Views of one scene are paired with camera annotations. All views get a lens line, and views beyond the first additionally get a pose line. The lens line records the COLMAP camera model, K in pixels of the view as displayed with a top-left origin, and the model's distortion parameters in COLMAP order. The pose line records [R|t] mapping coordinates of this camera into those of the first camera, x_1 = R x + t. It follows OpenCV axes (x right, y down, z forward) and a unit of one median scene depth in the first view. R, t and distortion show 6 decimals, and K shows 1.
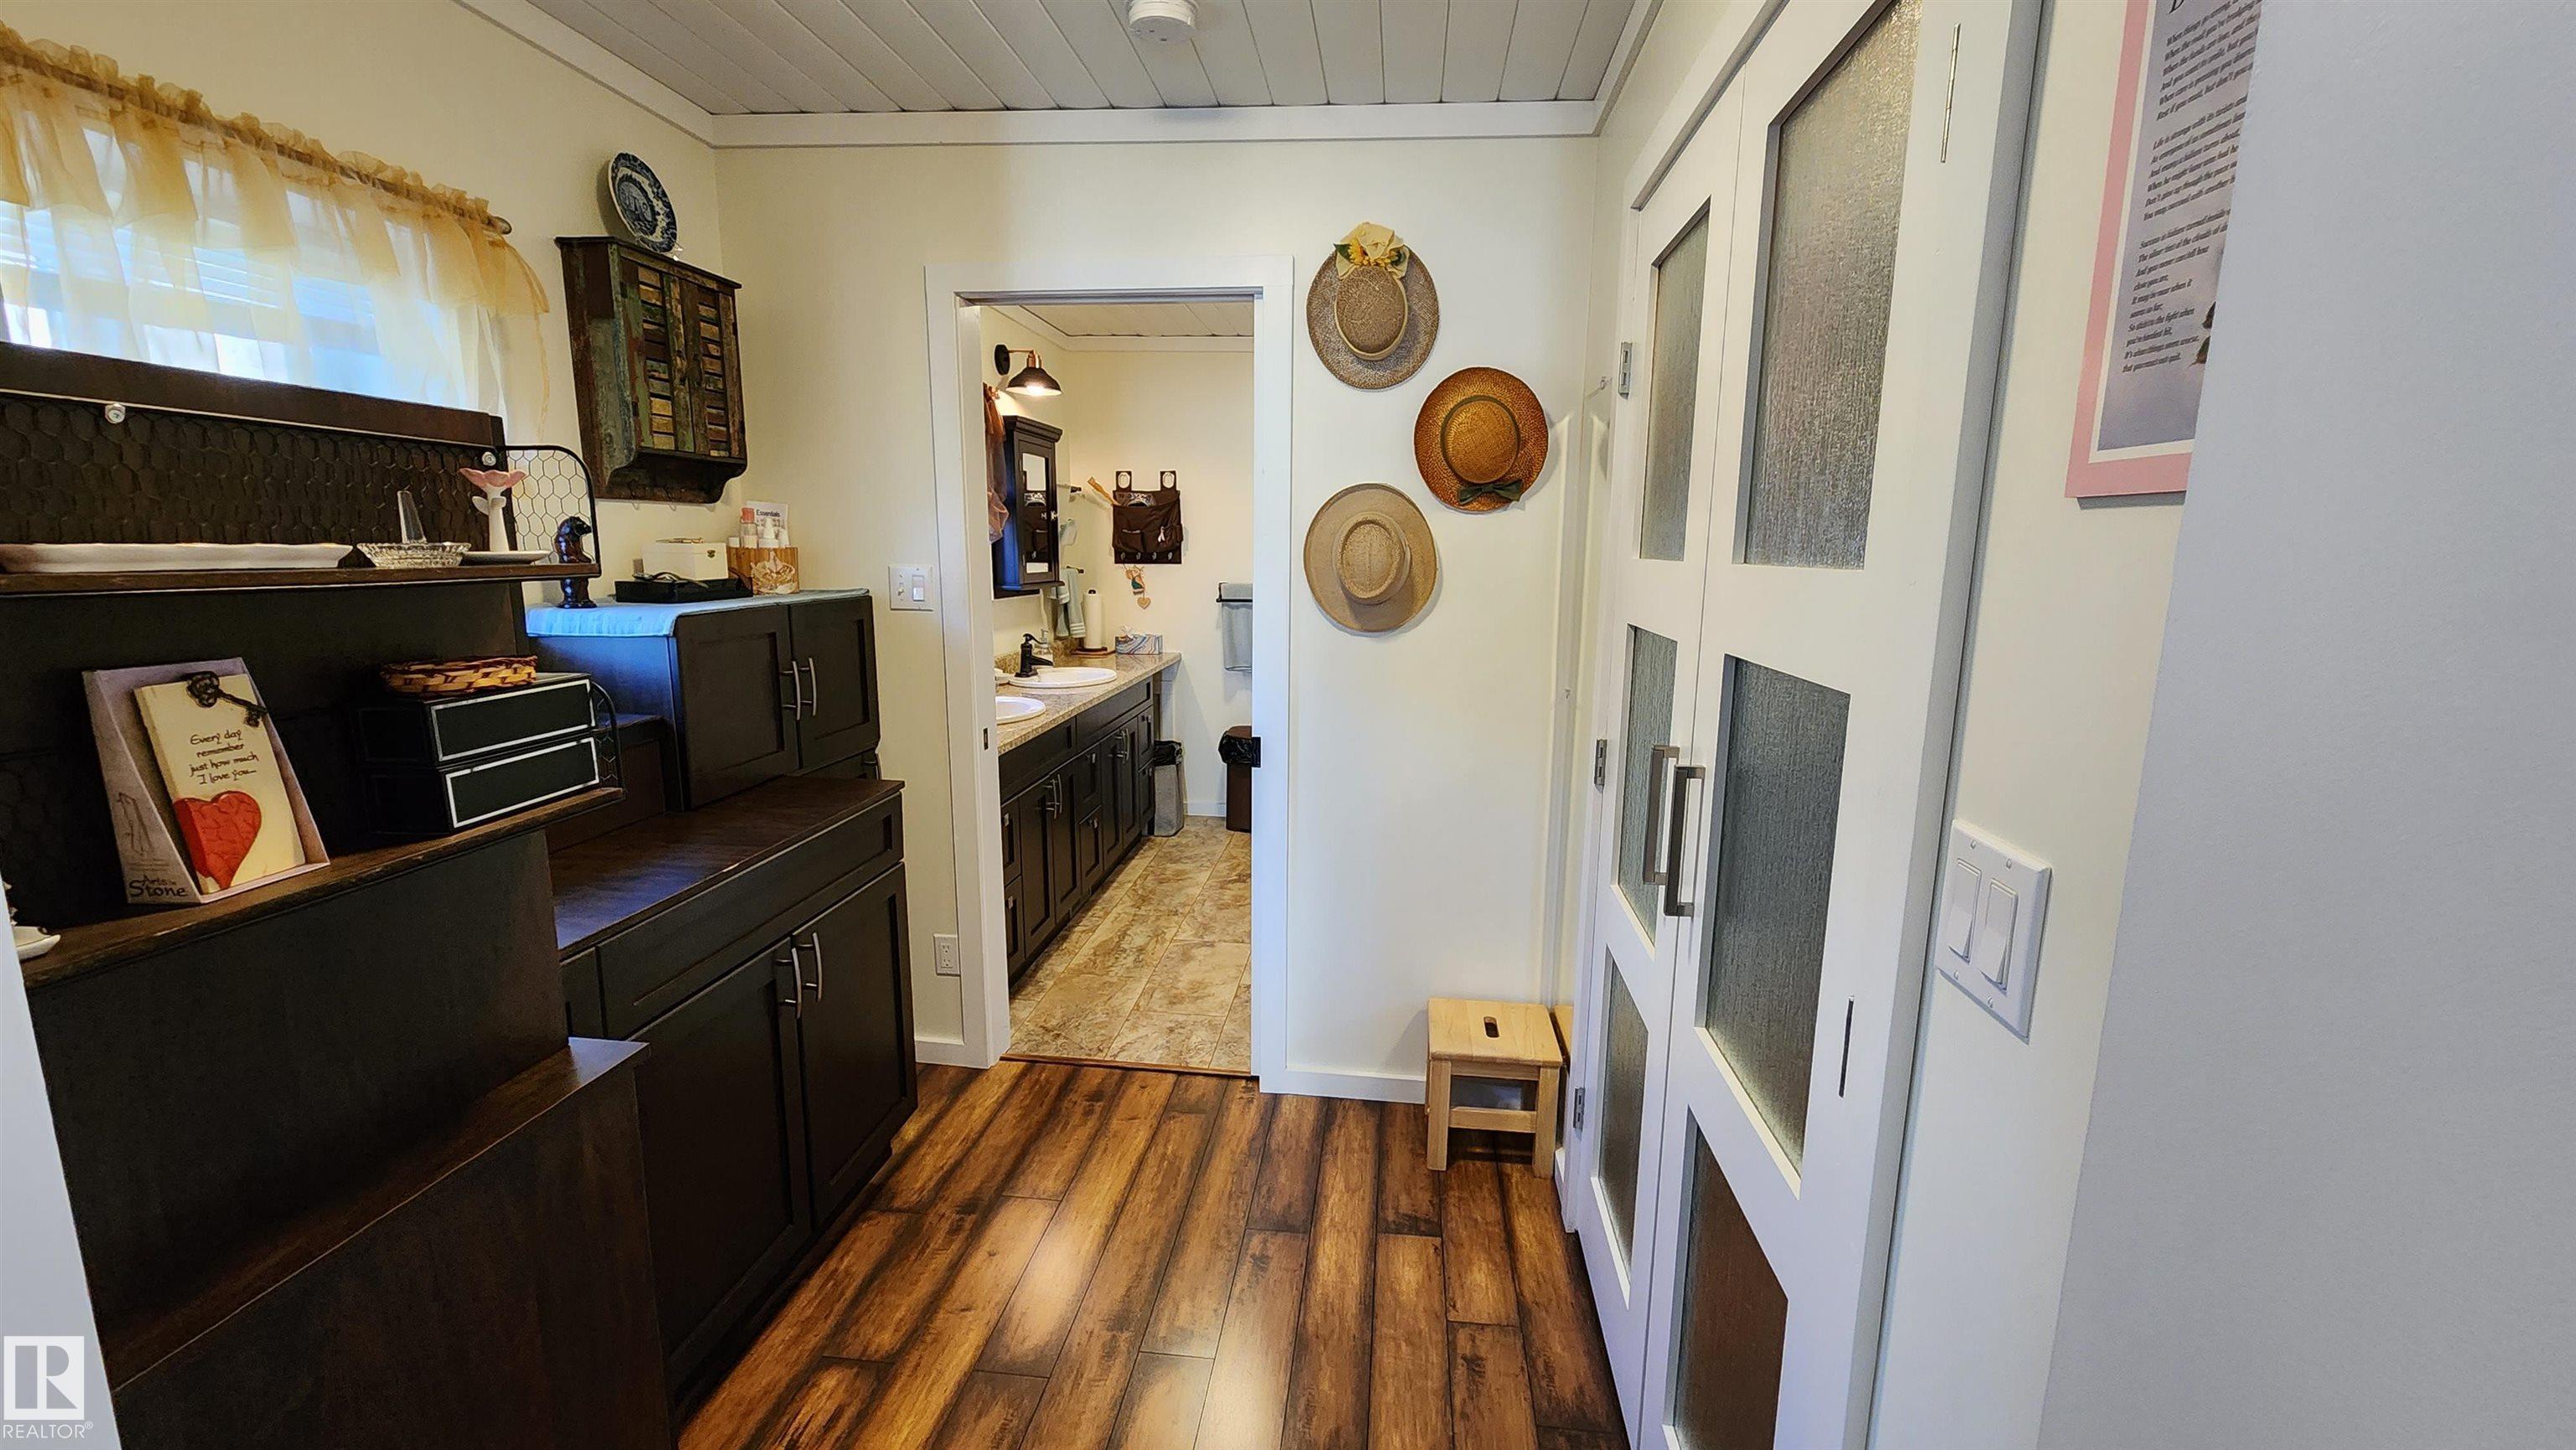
lens RADIAL K [[1045.0, 0, 1288.0], [0, 1045.0, 723.4], [0, 0, 1]] dist [-0.002620, 0.000009]
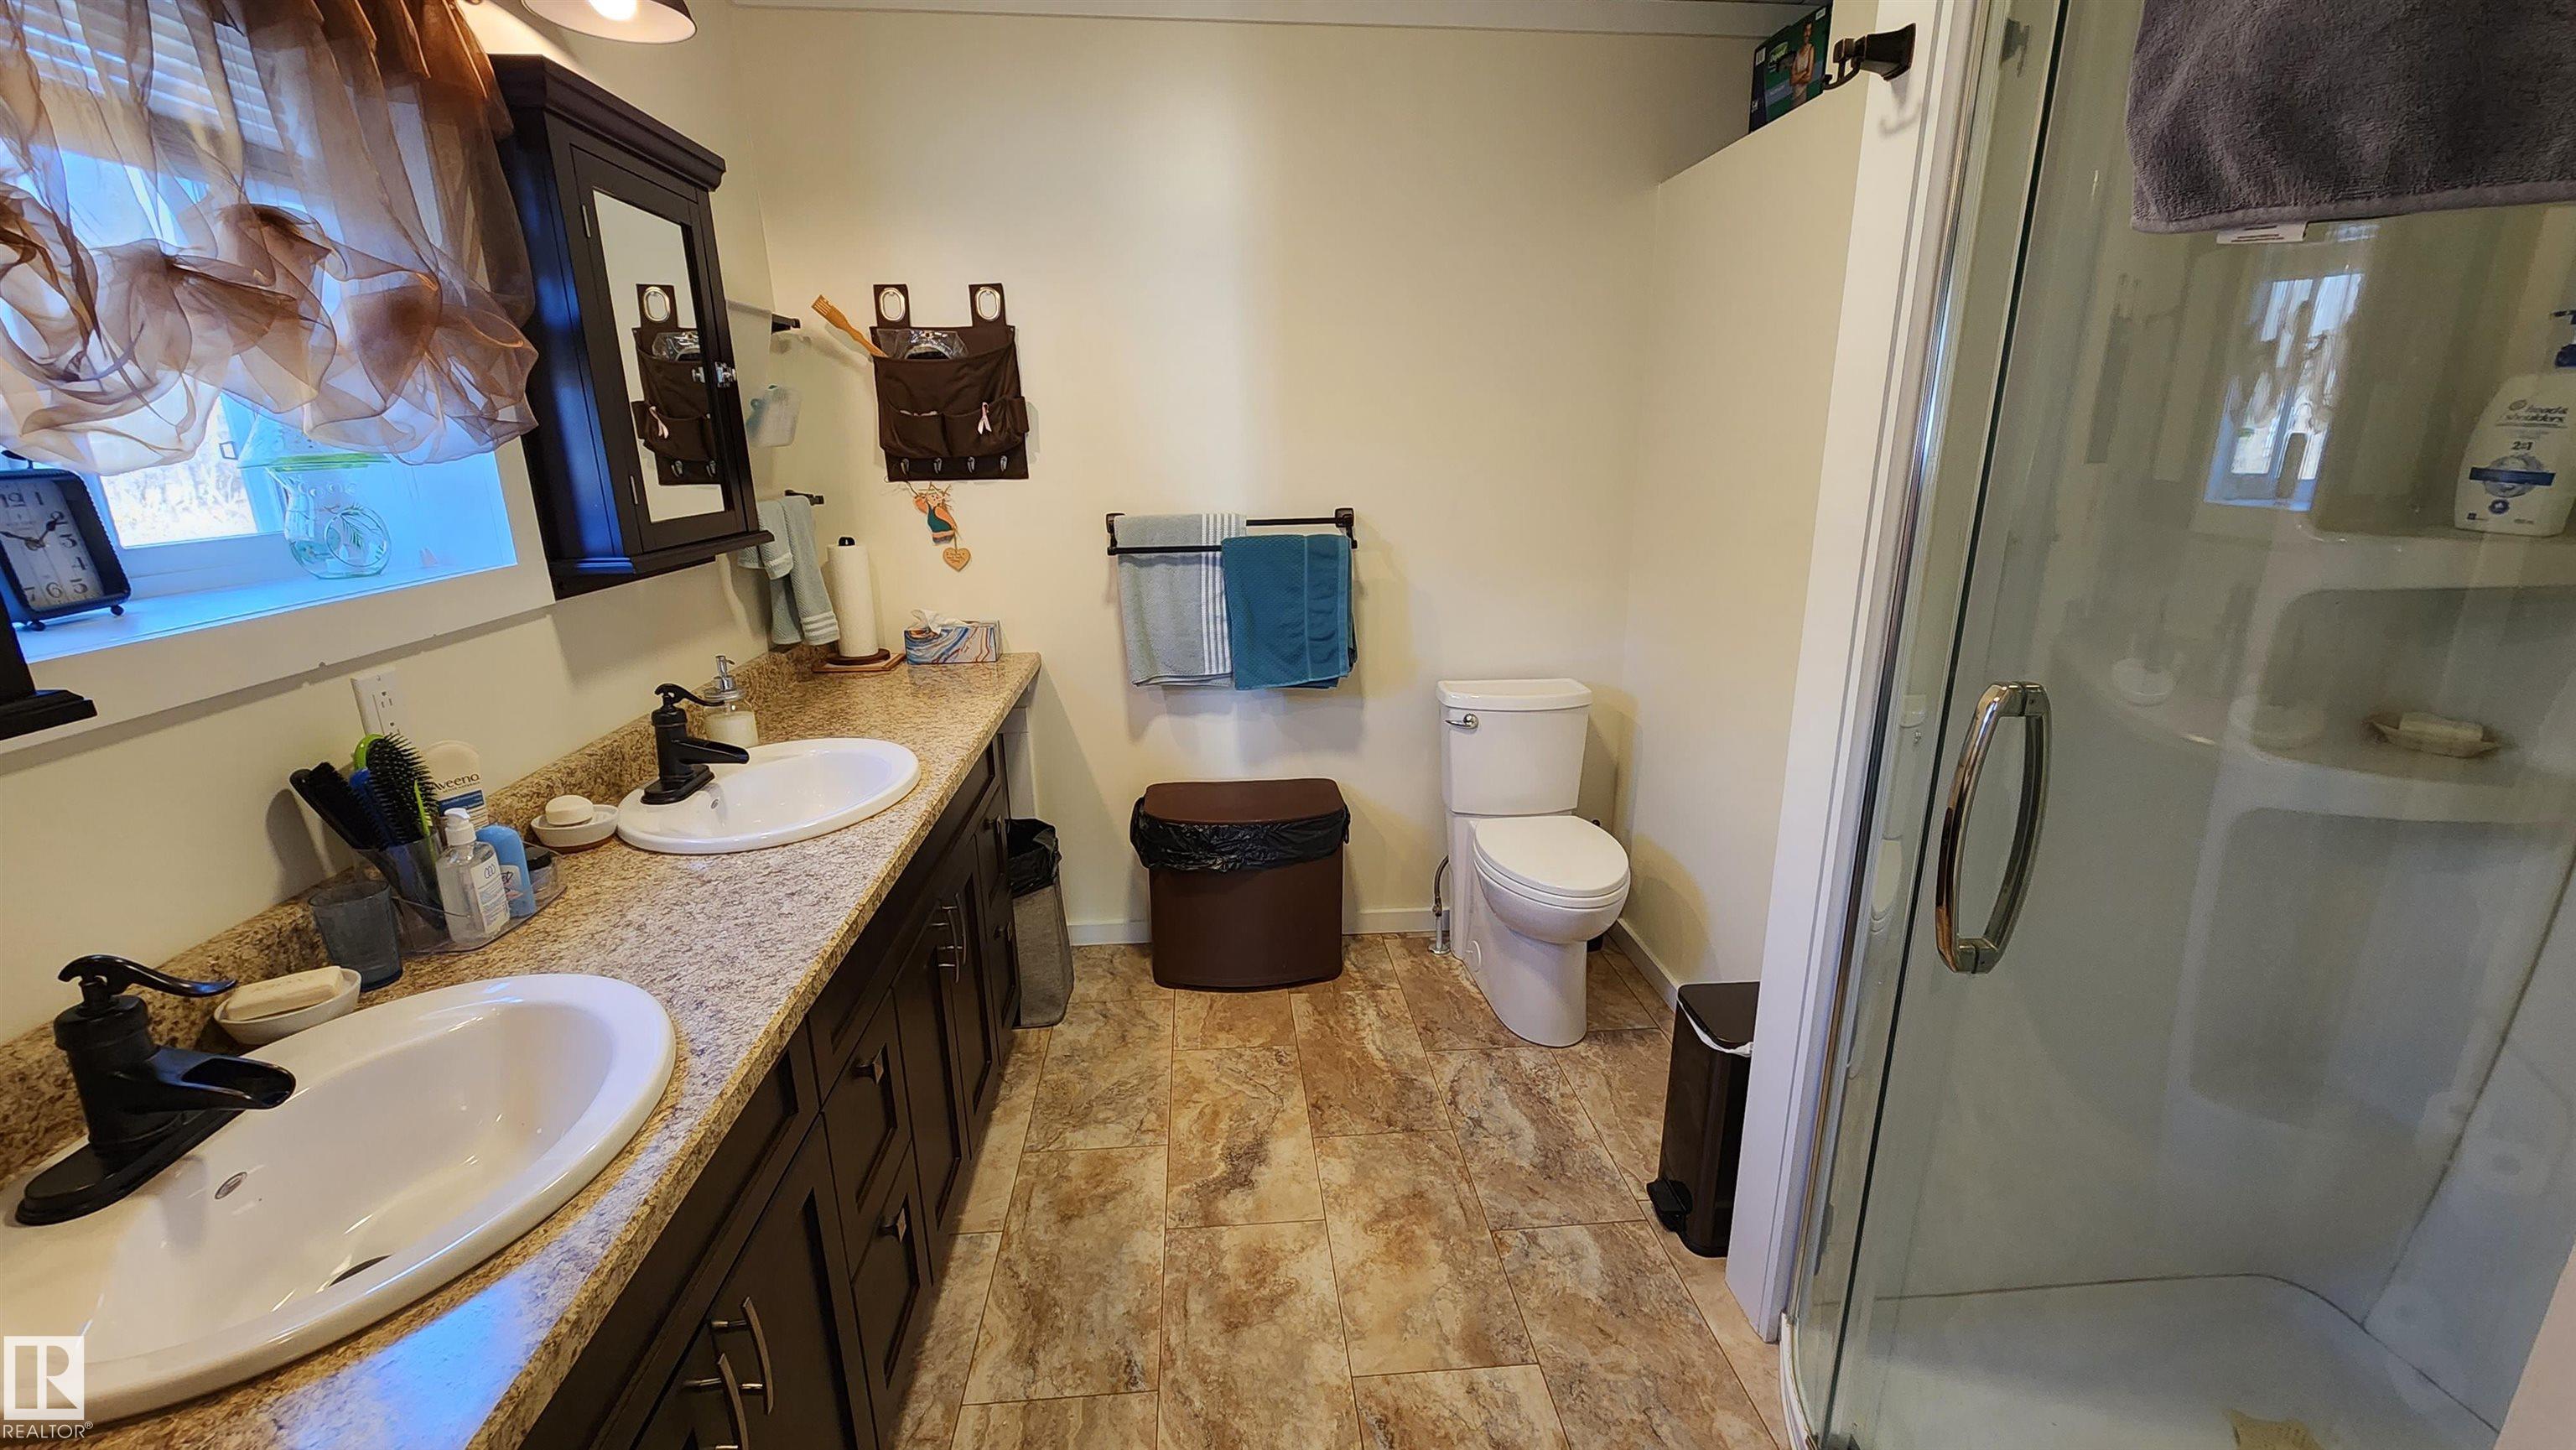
lens RADIAL K [[1045.0, 0, 1284.0], [0, 1045.0, 737.8], [0, 0, 1]] dist [-0.002620, 0.000009]
pose [[0.982493, -0.072724, 0.171521, -0.082261], [0.053197, 0.991845, 0.115819, -0.086850], [-0.178545, -0.104666, 0.978349, 0.510714]]
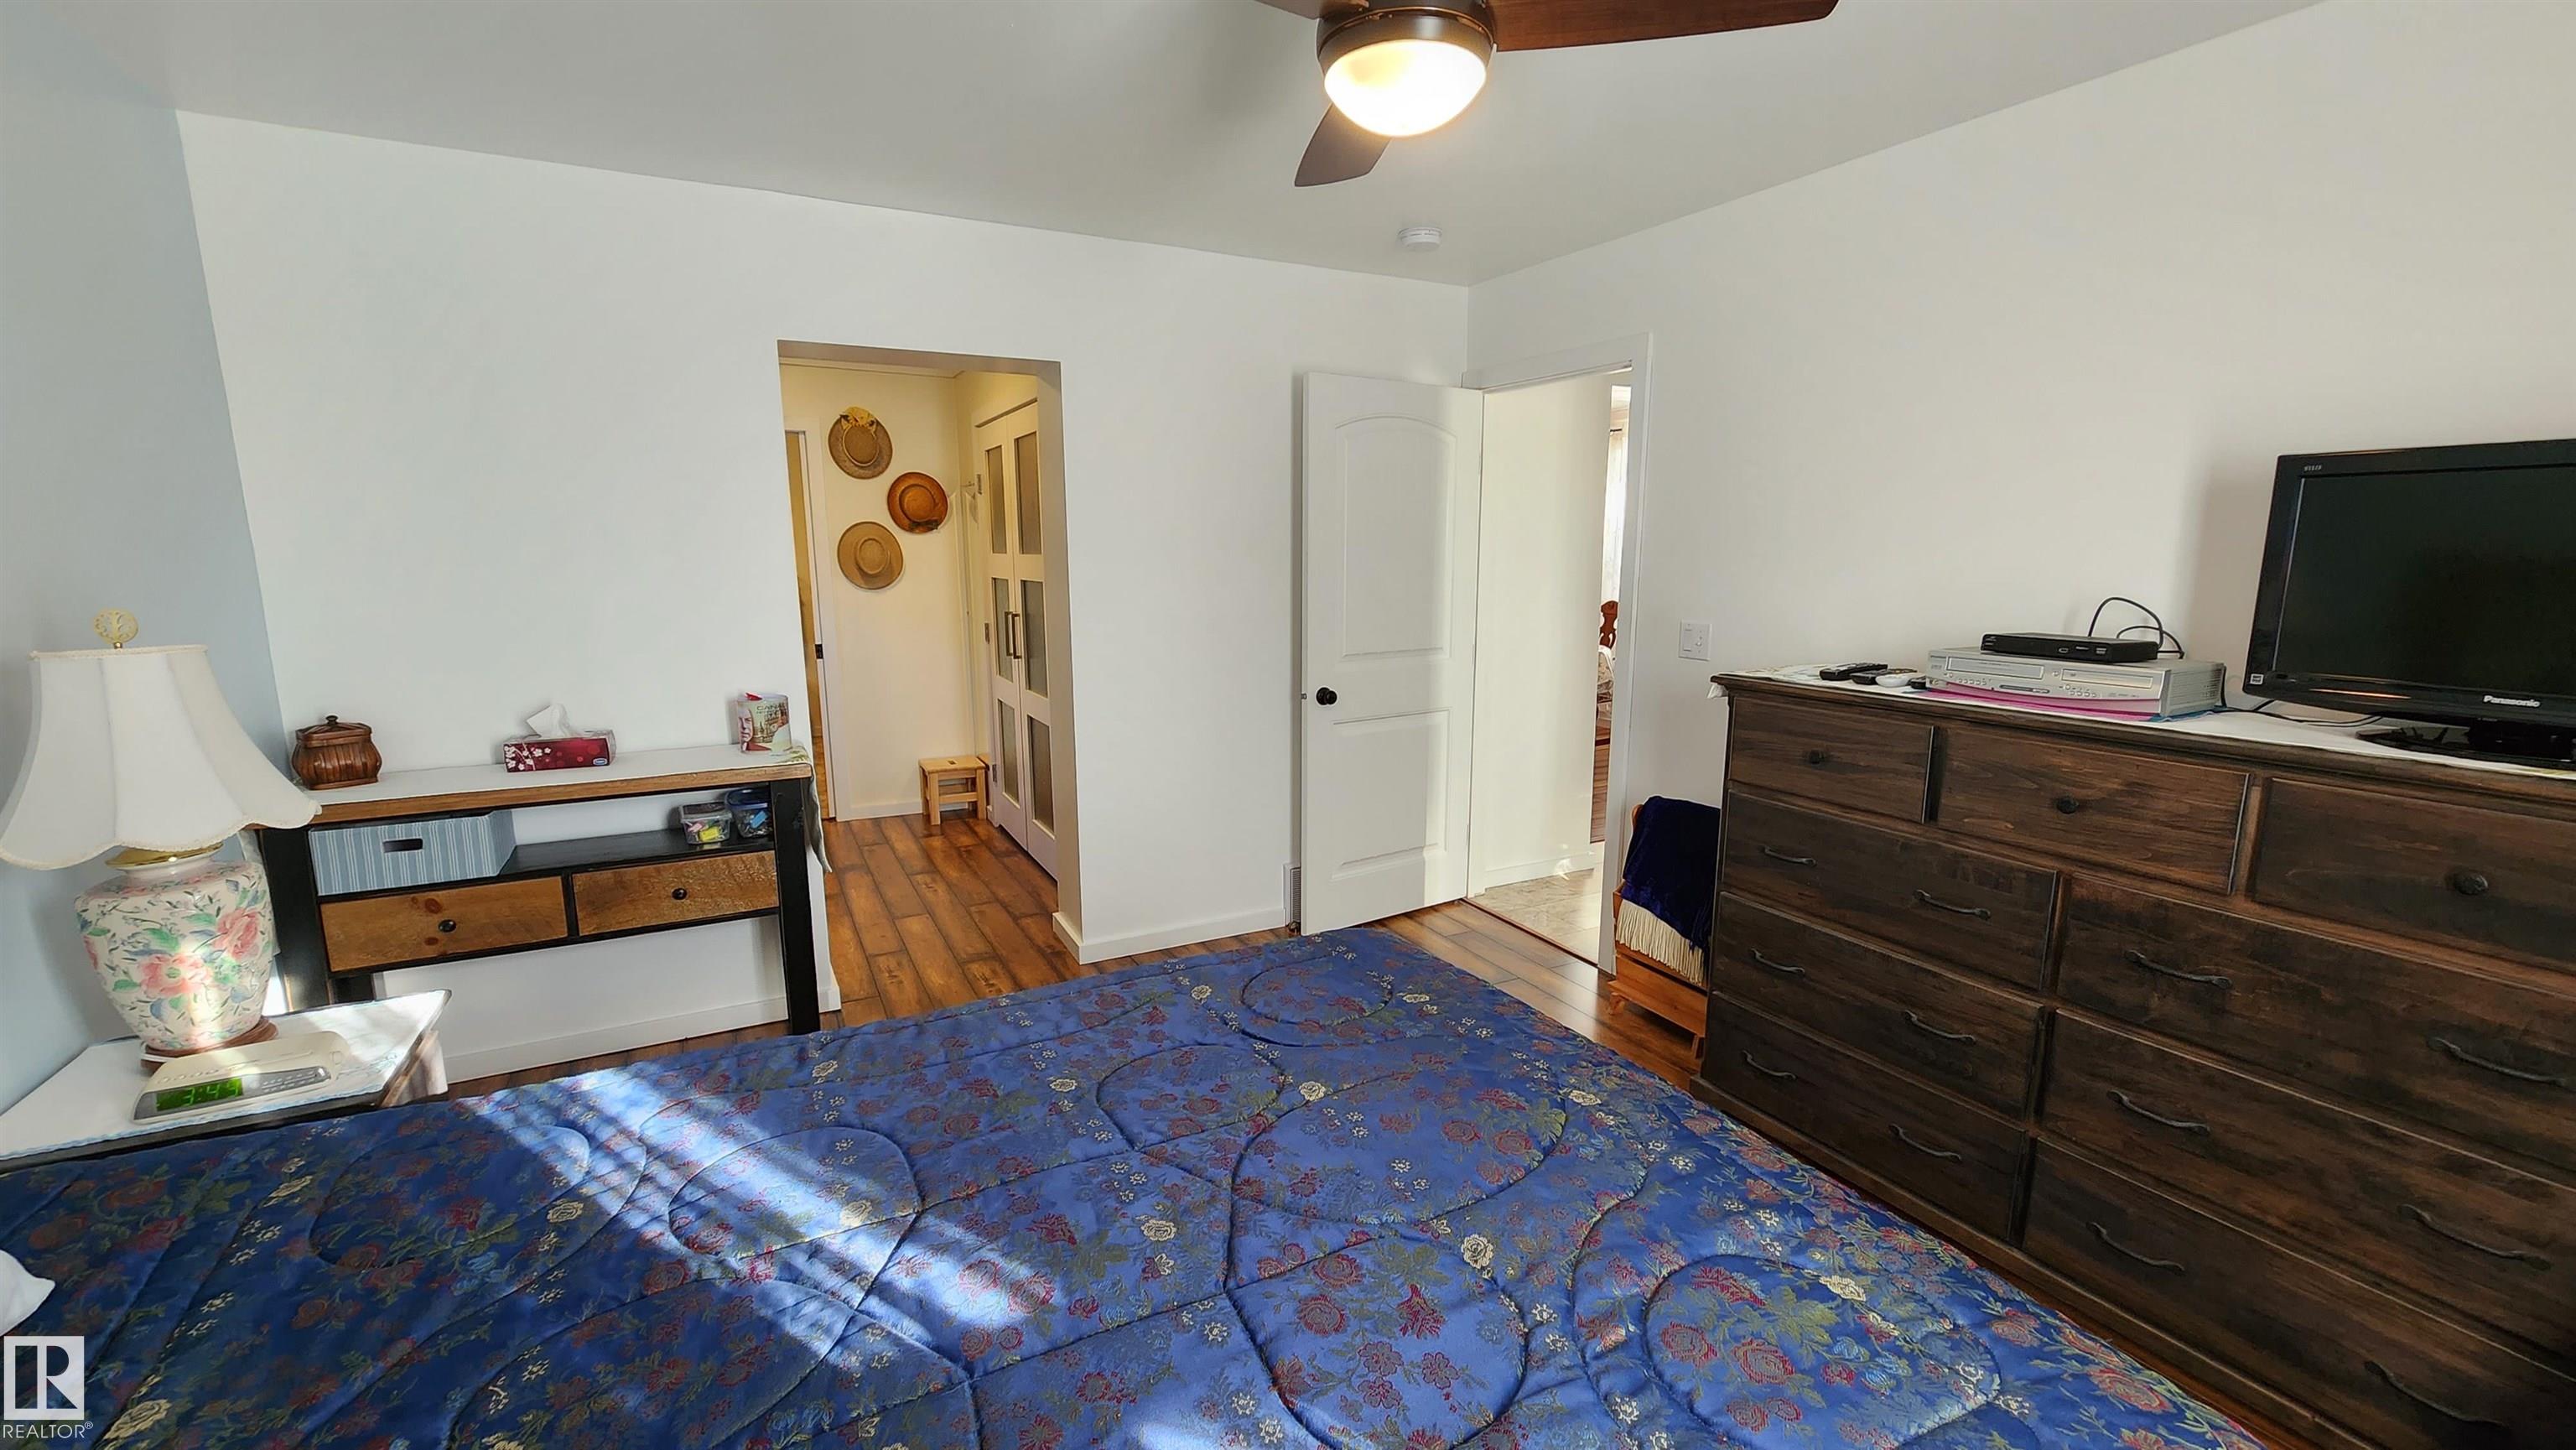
lens RADIAL K [[1045.0, 0, 1287.3], [0, 1045.0, 722.9], [0, 0, 1]] dist [-0.002620, 0.000009]
pose [[0.825525, -0.112791, 0.552980, -0.455275], [0.107558, 0.993310, 0.042036, 0.194045], [-0.554022, 0.024775, 0.832134, -1.309120]]
